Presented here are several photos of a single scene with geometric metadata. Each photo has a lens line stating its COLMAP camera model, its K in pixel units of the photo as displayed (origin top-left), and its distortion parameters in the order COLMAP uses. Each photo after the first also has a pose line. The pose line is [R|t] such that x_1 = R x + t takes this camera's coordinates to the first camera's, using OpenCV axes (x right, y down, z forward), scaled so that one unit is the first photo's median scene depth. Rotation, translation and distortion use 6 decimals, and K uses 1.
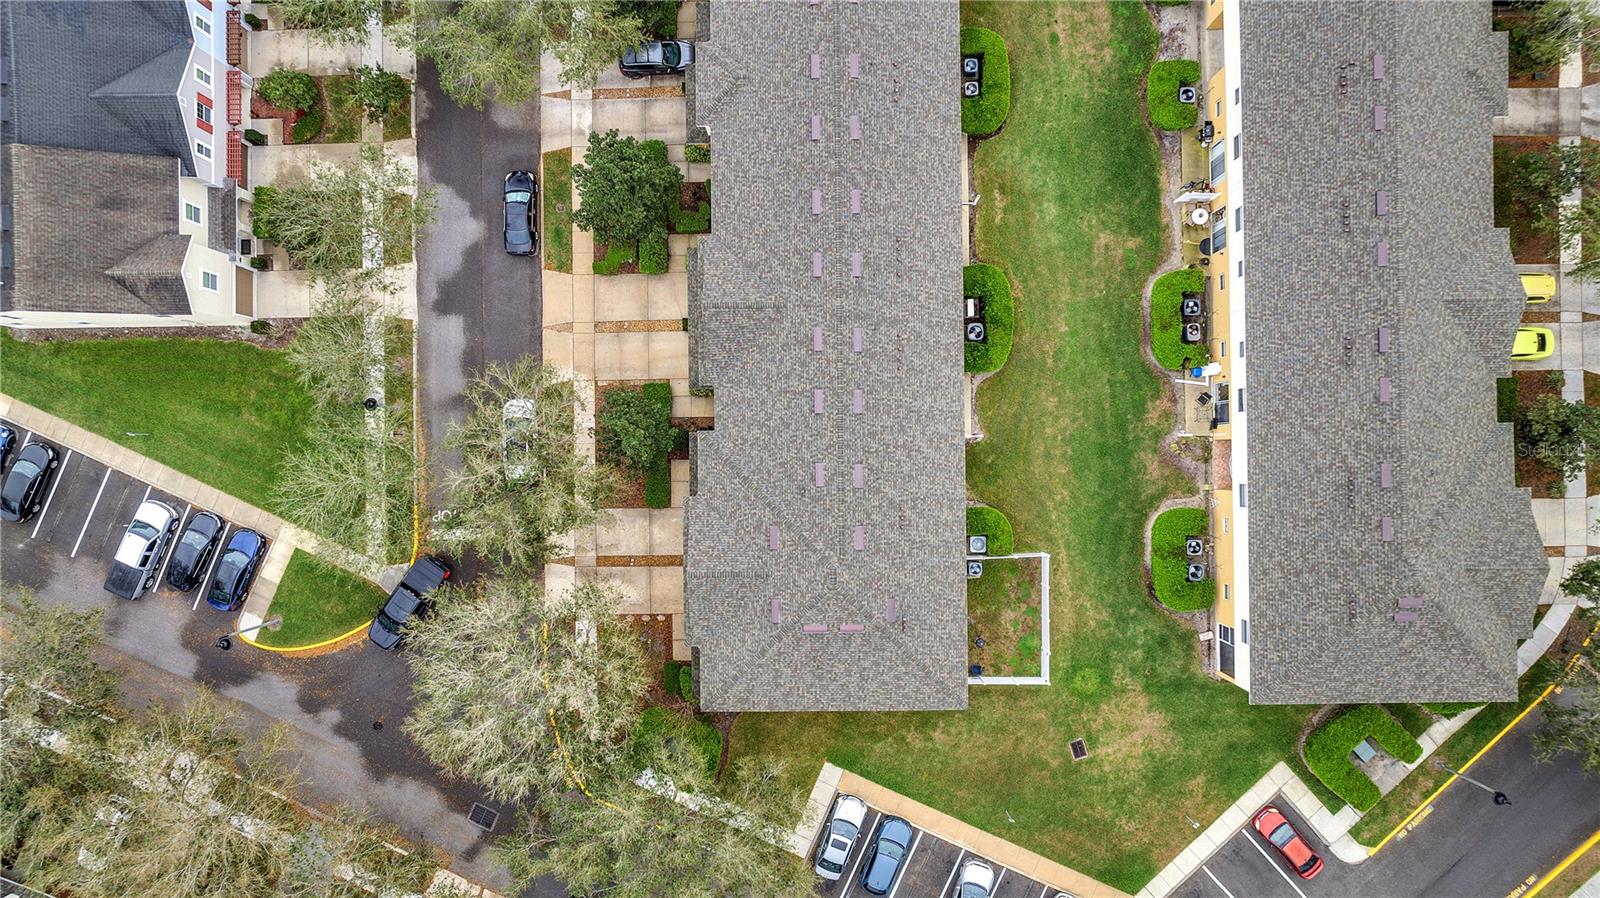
lens RADIAL K [[1136.4, 0, 800.0], [0, 1136.4, 449.0], [0, 0, 1]] dist [-0.022283, -0.004176]
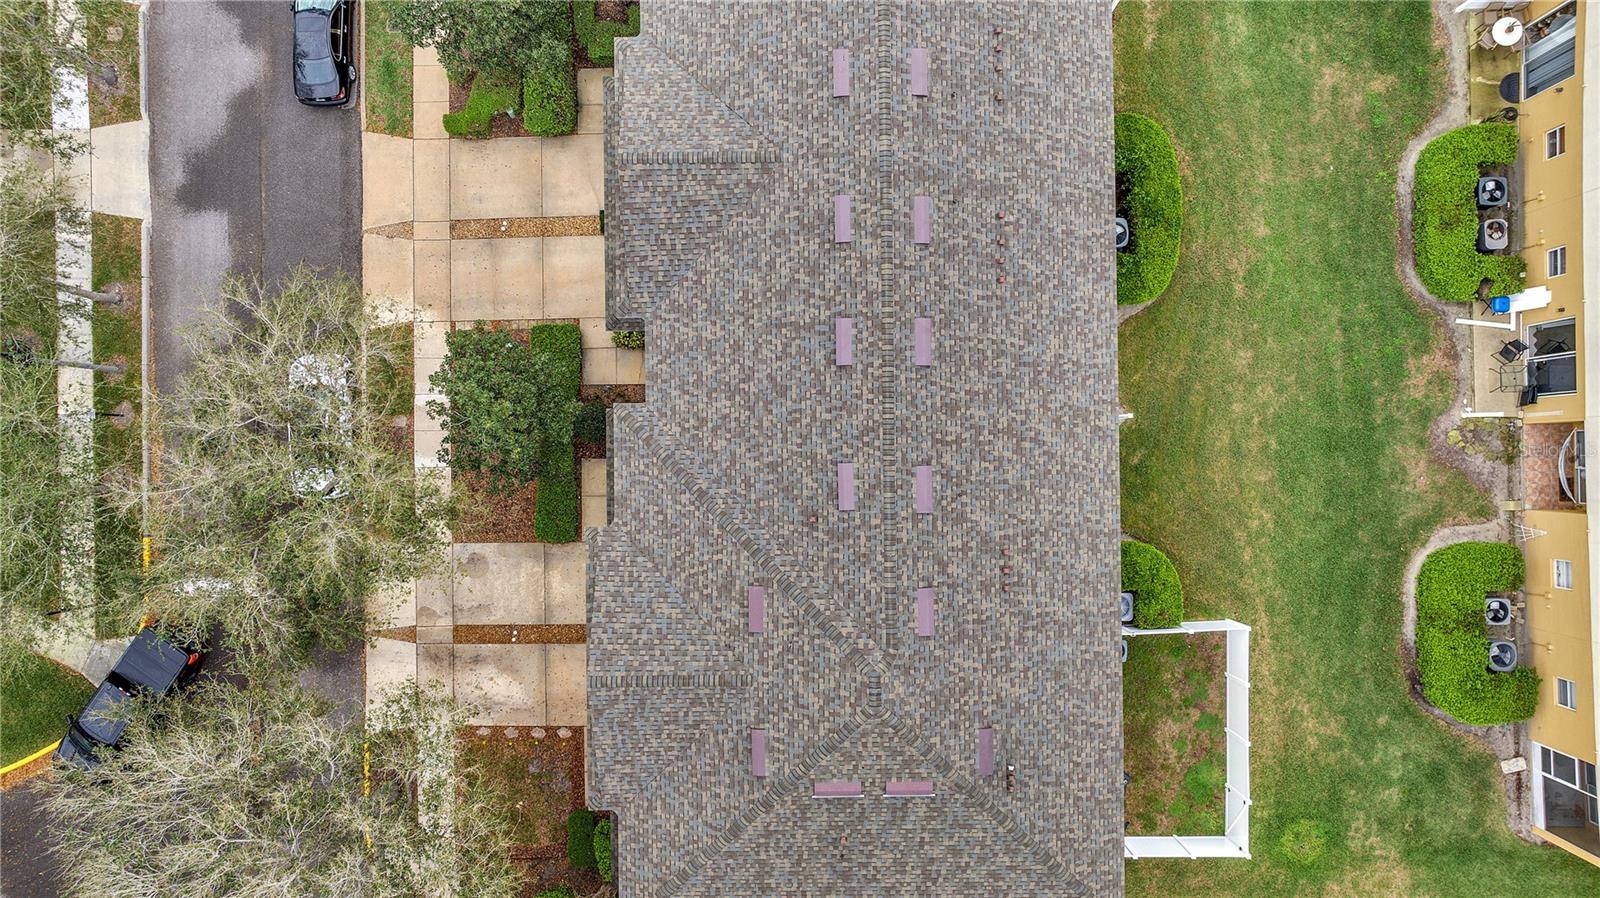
lens RADIAL K [[1136.4, 0, 800.0], [0, 1136.4, 449.0], [0, 0, 1]] dist [-0.022283, -0.004176]
pose [[1.000000, -0.000330, 0.000270, -0.003013], [0.000331, 0.999997, -0.002358, 0.006061], [-0.000269, 0.002358, 0.999997, 0.426839]]
